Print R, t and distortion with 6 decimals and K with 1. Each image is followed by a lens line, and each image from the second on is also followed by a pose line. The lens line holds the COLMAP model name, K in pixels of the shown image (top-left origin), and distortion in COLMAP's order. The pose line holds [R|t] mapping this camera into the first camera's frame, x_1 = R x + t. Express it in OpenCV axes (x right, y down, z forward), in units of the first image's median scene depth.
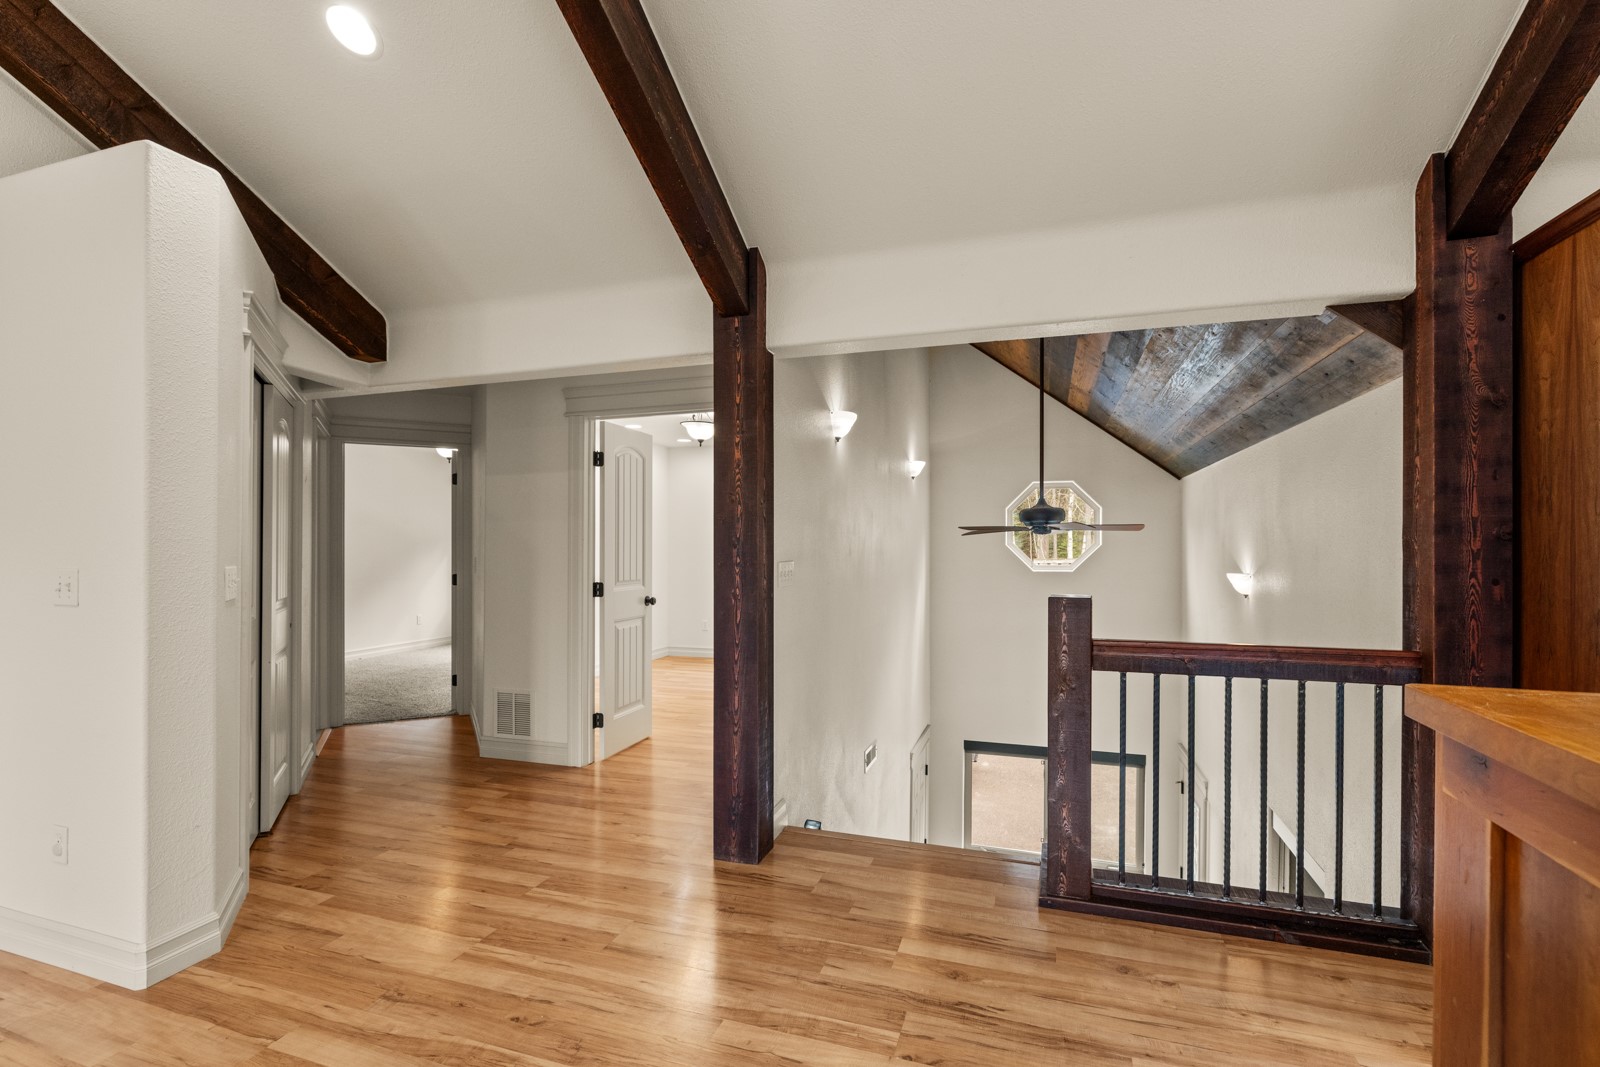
lens RADIAL K [[754.5, 0, 793.6], [0, 754.5, 541.8], [0, 0, 1]] dist [-0.000712, -0.000364]
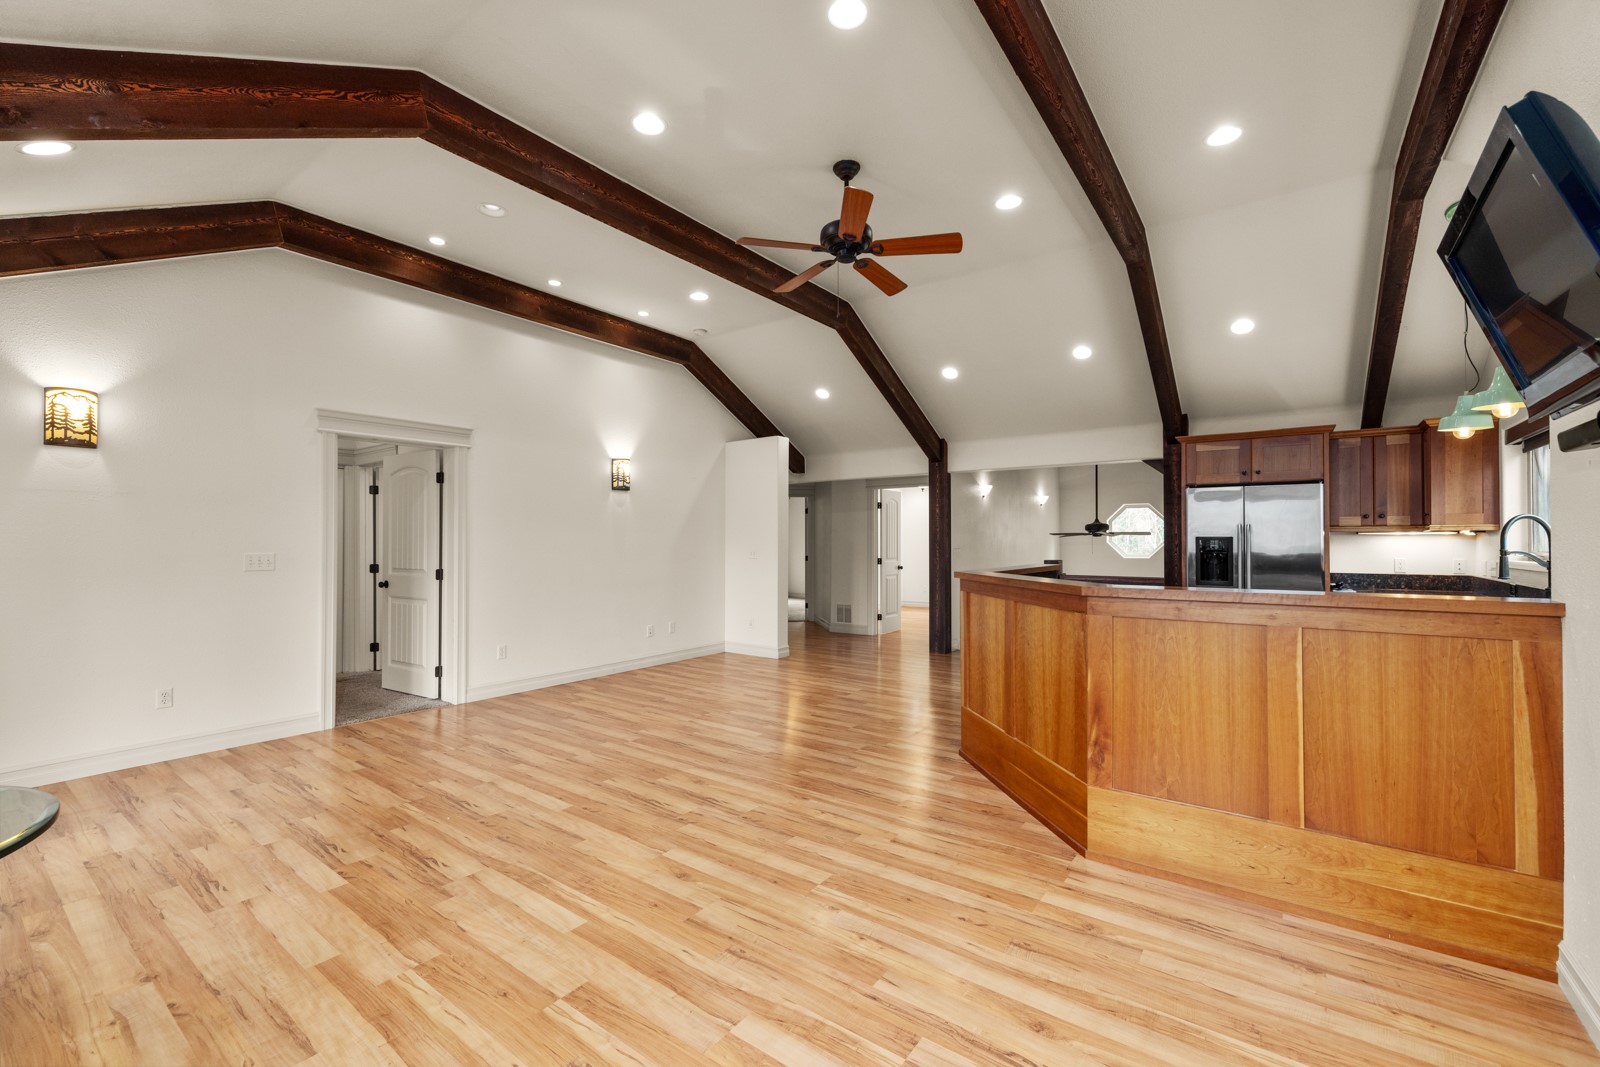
lens RADIAL K [[667.8, 0, 790.7], [0, 667.8, 535.2], [0, 0, 1]] dist [0.001339, -0.000011]
pose [[0.950767, -0.003975, -0.309881, 0.136402], [0.002554, 0.999984, -0.004992, -0.008892], [0.309896, 0.003955, 0.950762, -1.189856]]
